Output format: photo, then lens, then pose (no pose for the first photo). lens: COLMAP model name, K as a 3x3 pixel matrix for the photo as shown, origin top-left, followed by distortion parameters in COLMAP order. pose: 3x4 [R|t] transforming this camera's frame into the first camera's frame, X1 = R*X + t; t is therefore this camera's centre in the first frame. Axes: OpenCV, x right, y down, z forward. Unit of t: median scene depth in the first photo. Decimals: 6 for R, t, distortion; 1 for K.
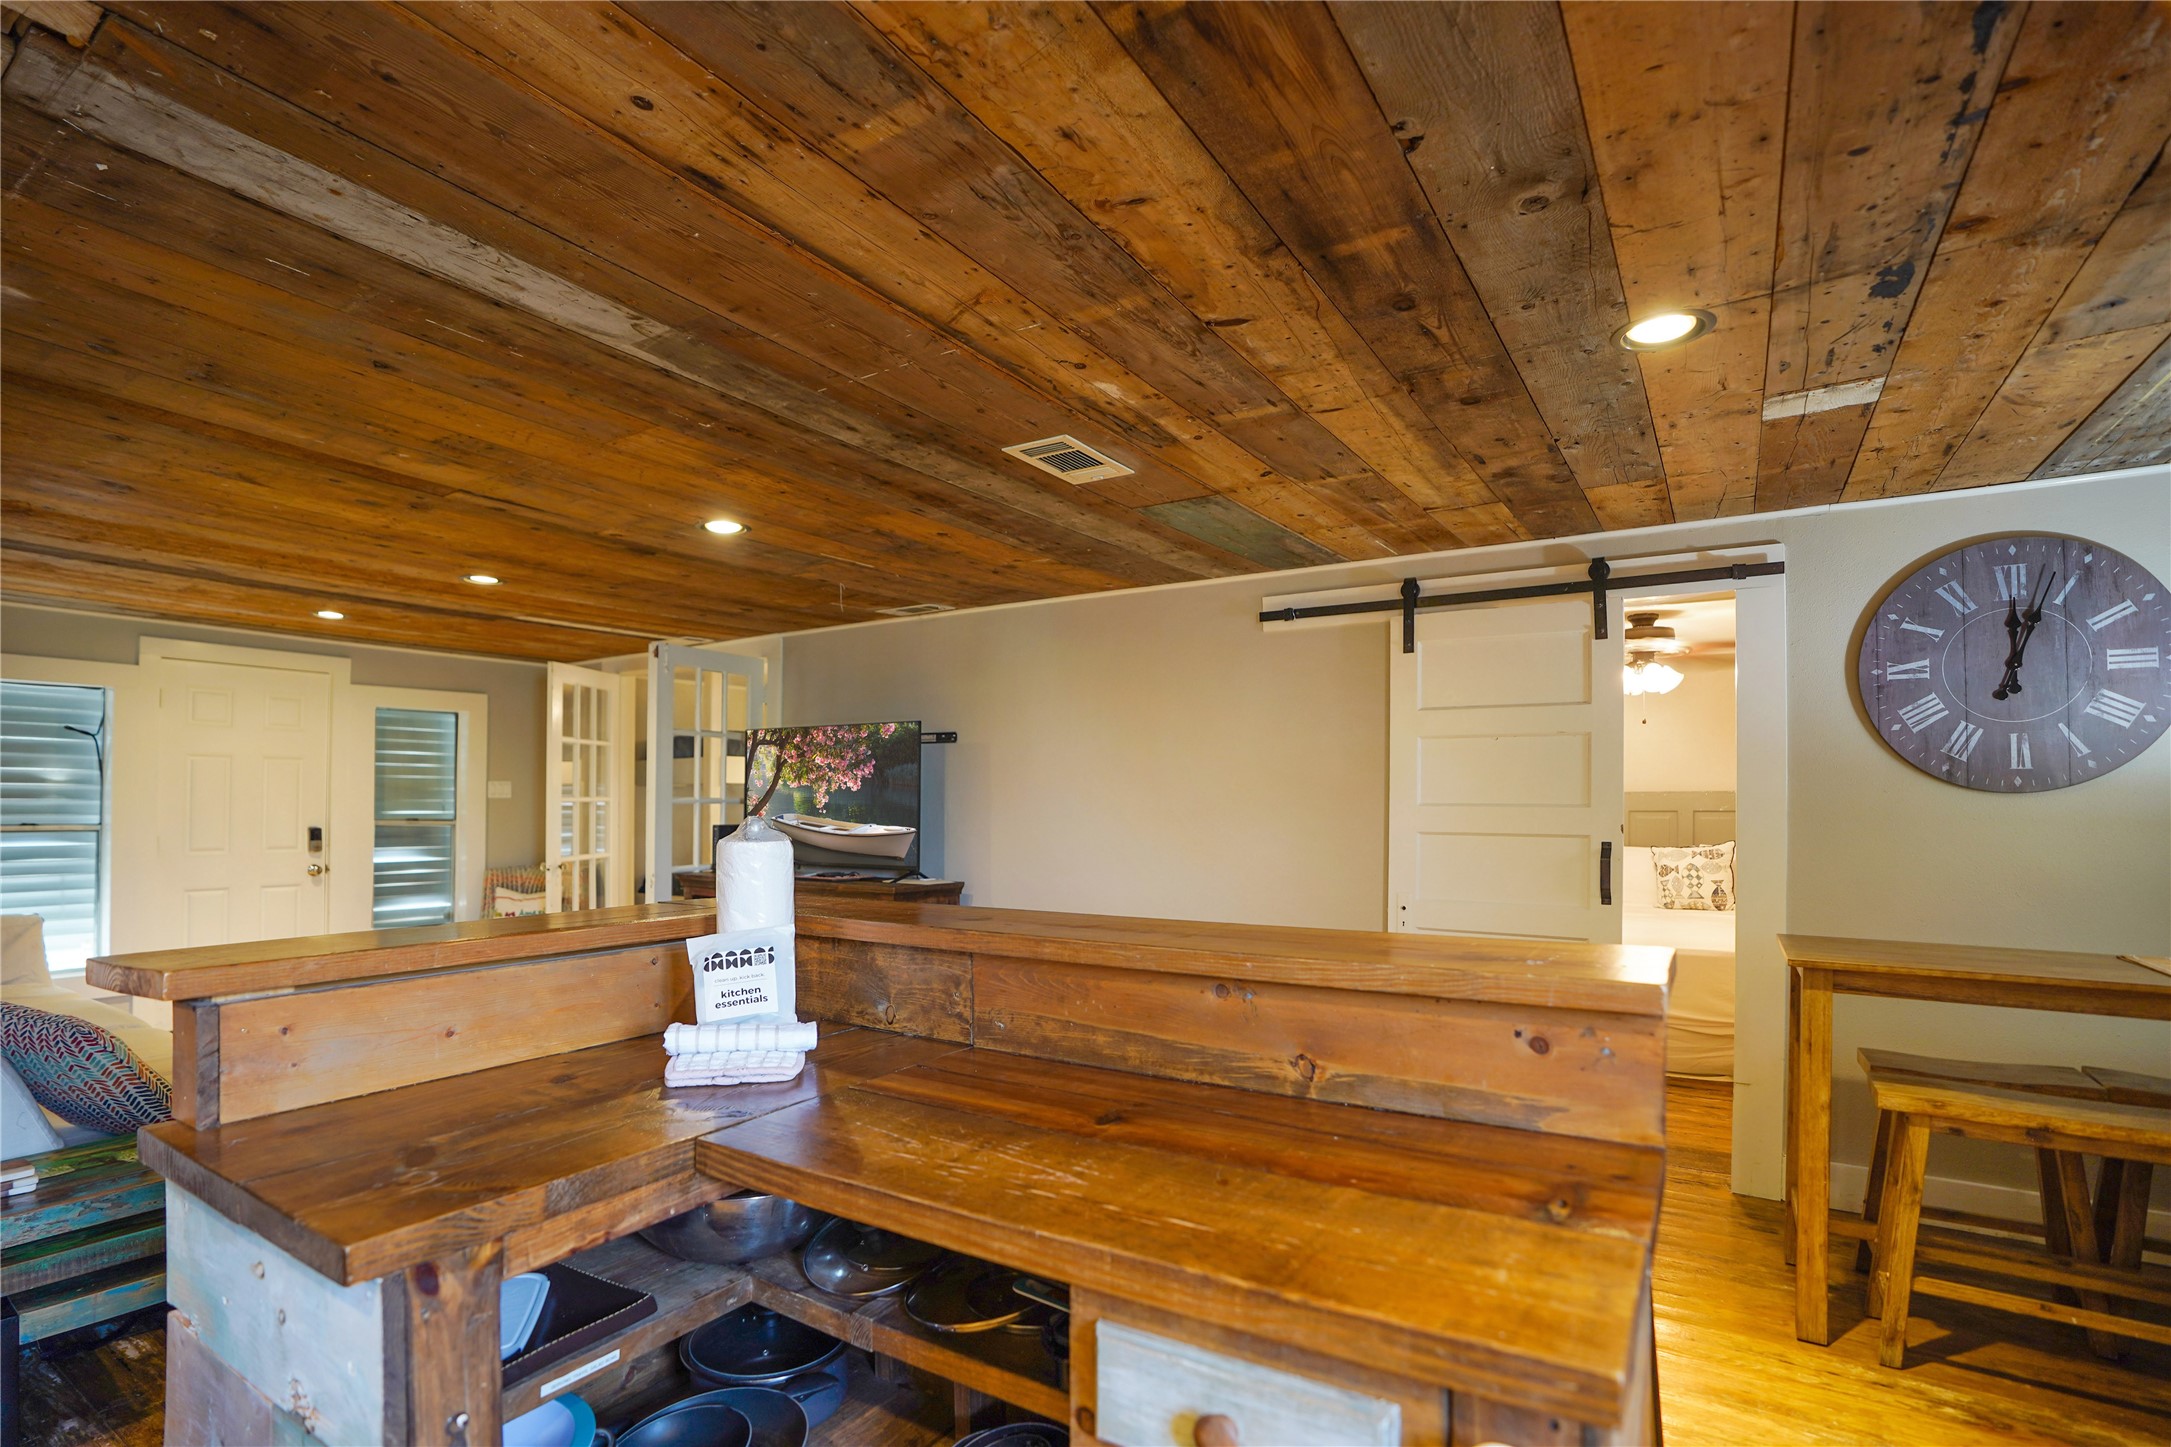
lens RADIAL K [[1043.1, 0, 1034.3], [0, 1043.1, 799.0], [0, 0, 1]] dist [-0.079644, 0.027917]
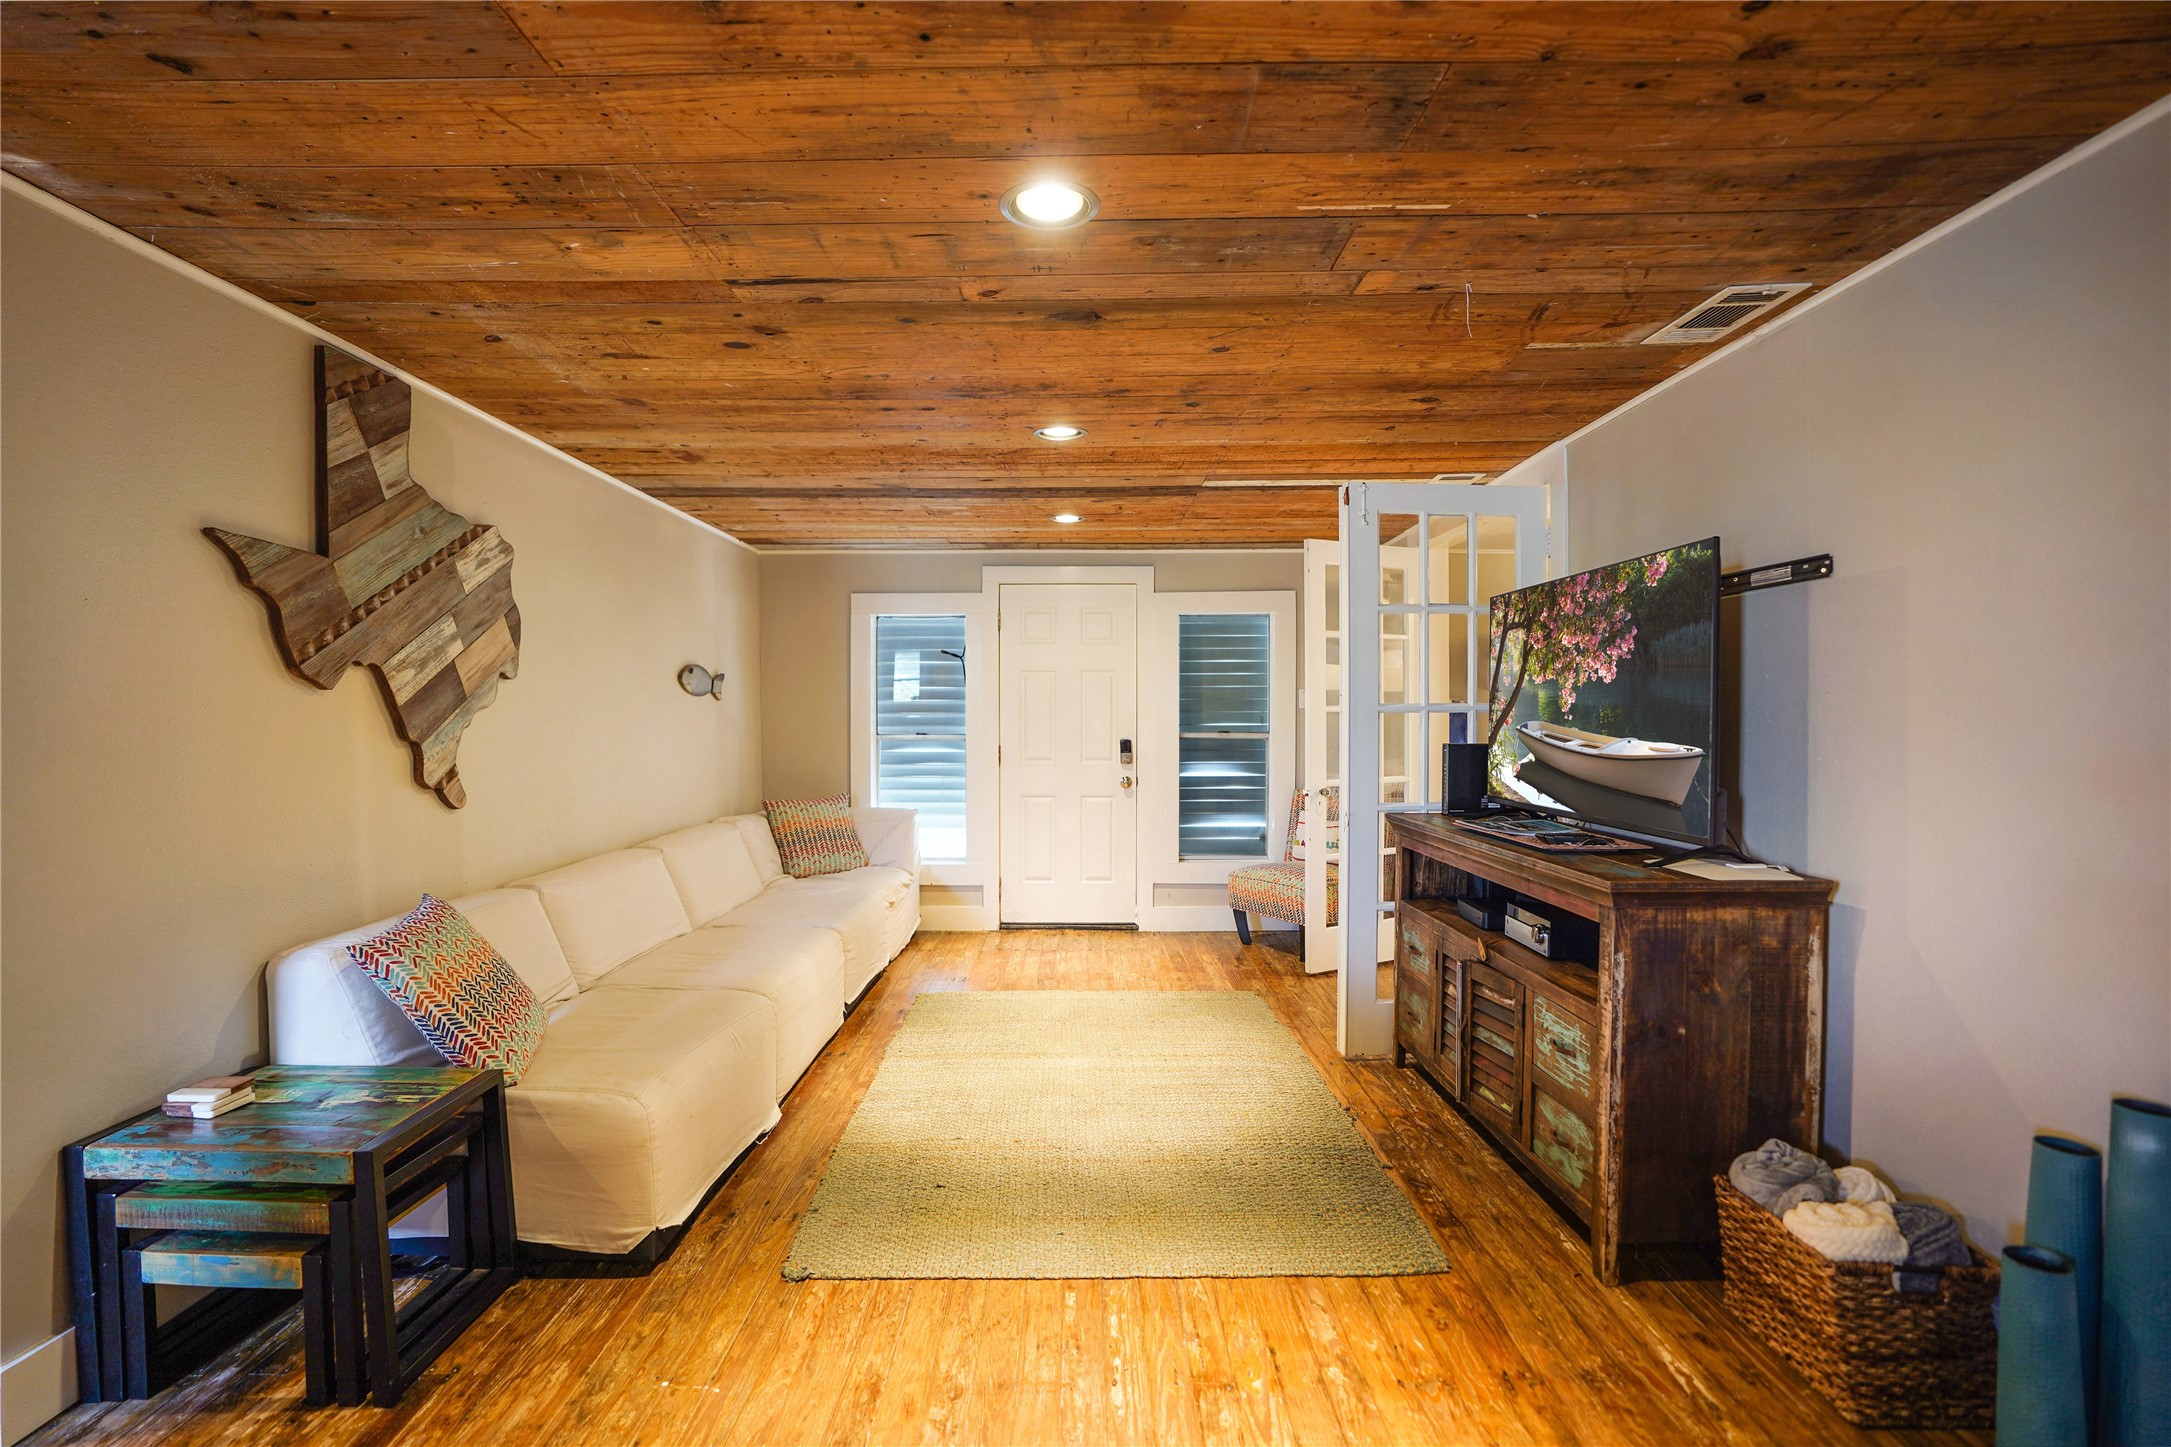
lens RADIAL K [[1000.2, 0, 1064.5], [0, 1000.2, 719.5], [0, 0, 1]] dist [-0.063113, 0.021120]
pose [[0.561408, -0.006566, -0.827513, 0.109059], [0.014278, 0.999897, 0.001752, 0.008482], [0.827416, -0.012799, 0.561444, 0.563112]]
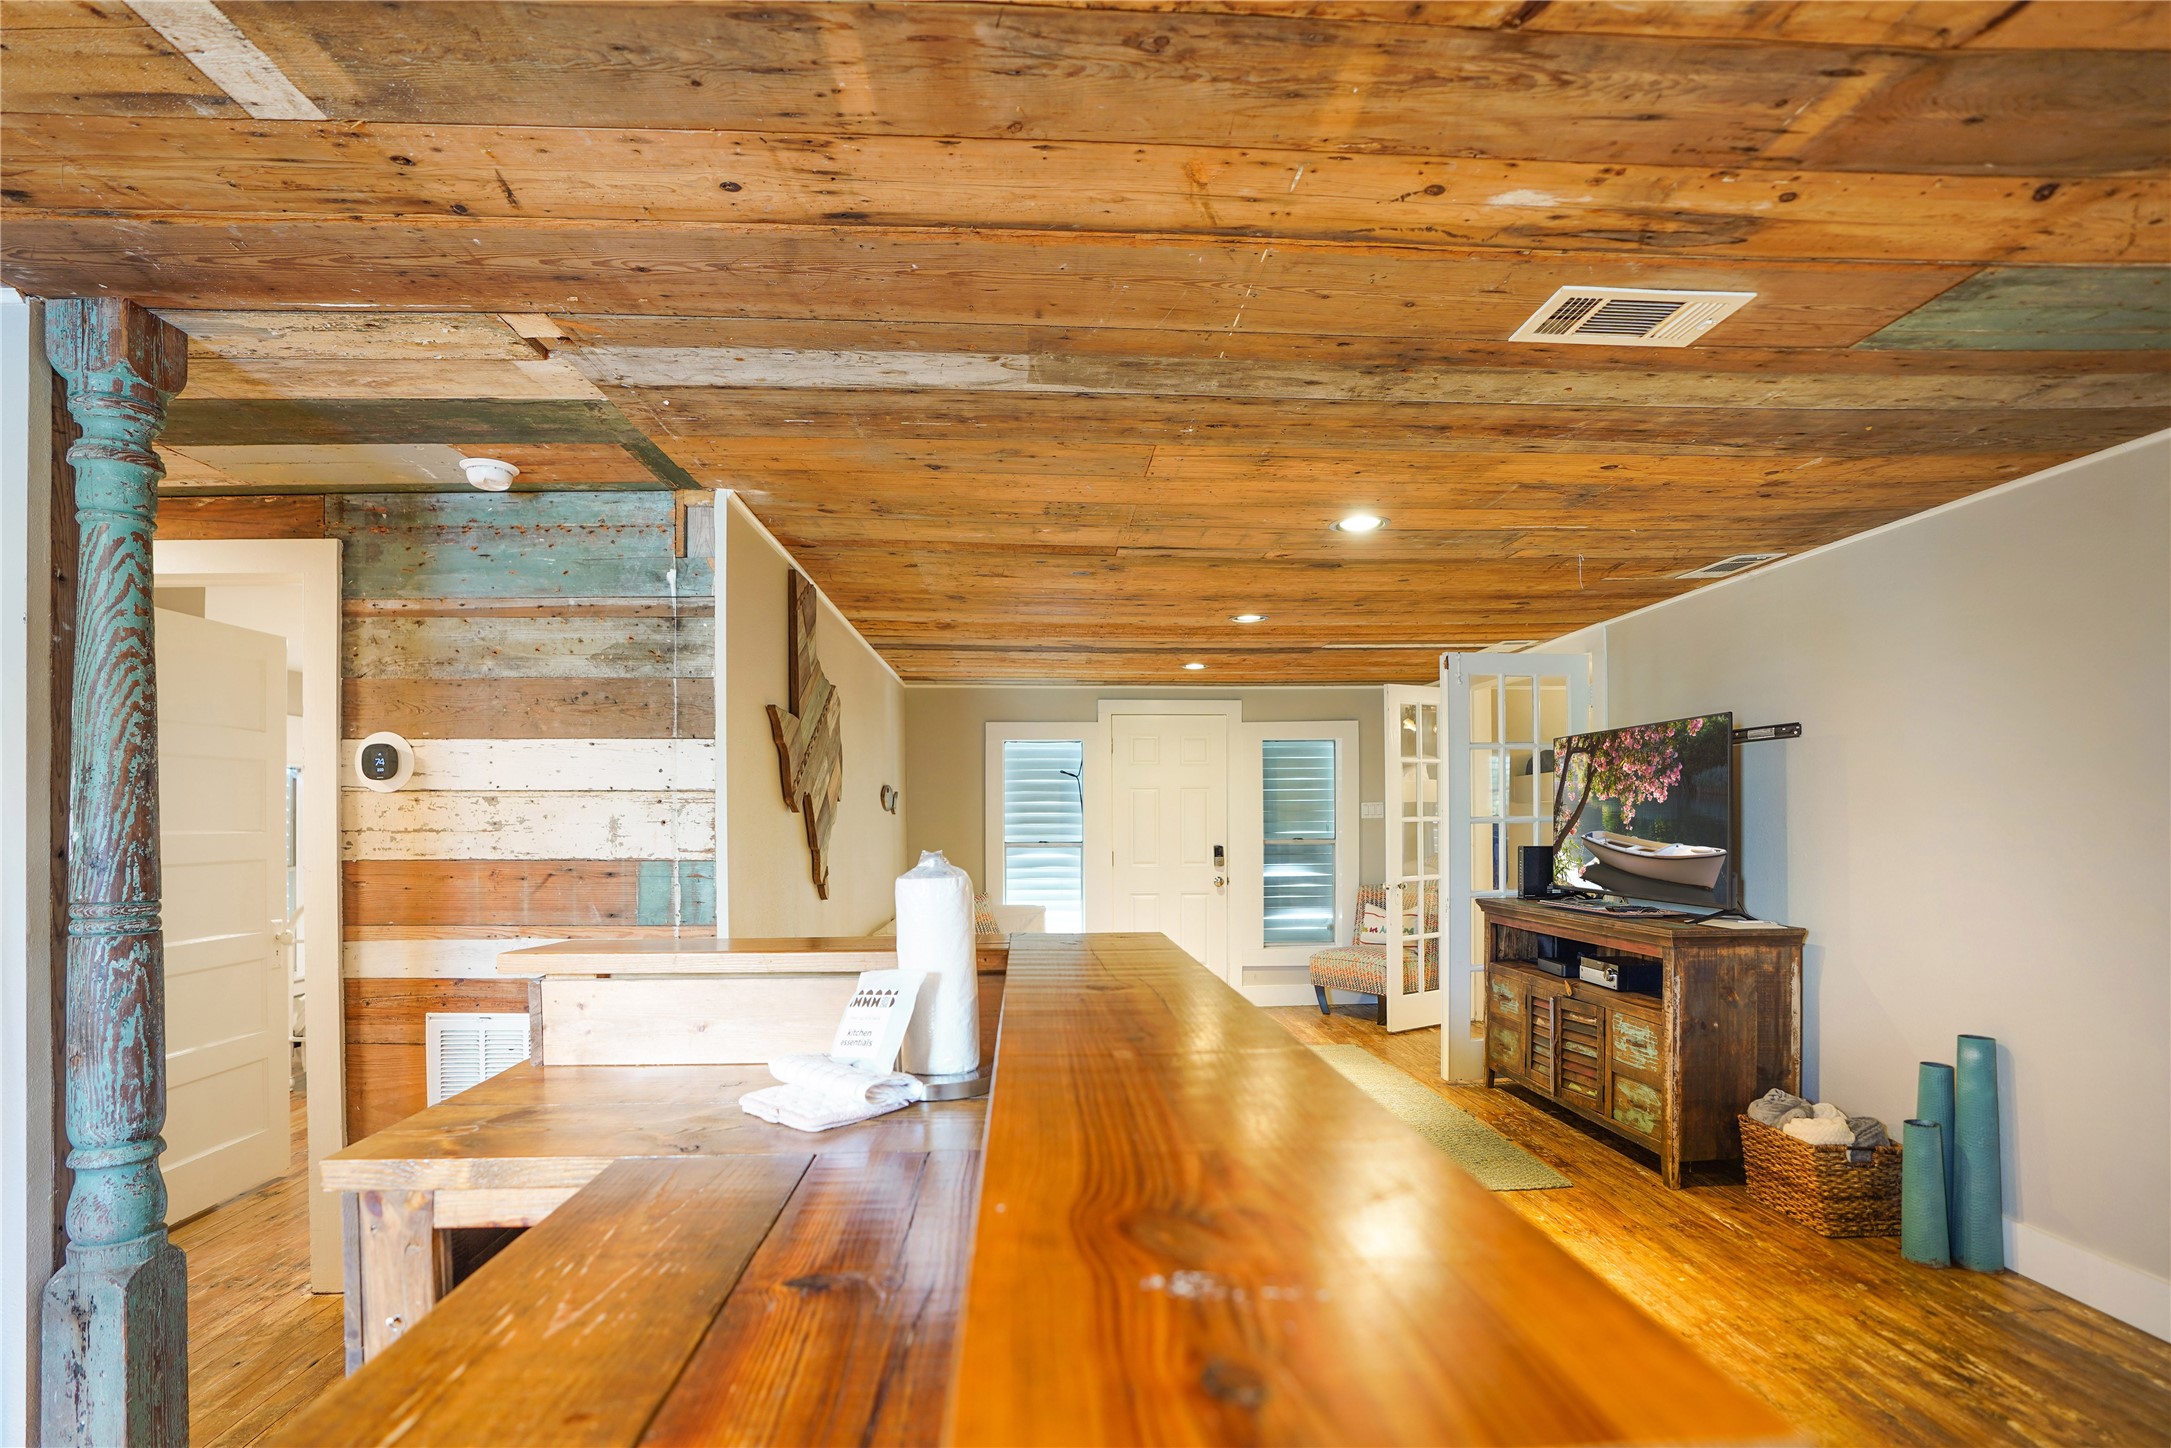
lens RADIAL K [[1019.3, 0, 1074.2], [0, 1019.3, 806.6], [0, 0, 1]] dist [-0.067858, 0.025498]
pose [[0.605725, -0.024571, -0.795294, 0.203779], [0.018401, 0.999688, -0.016871, -0.000216], [0.795461, -0.004415, 0.605989, 0.197199]]
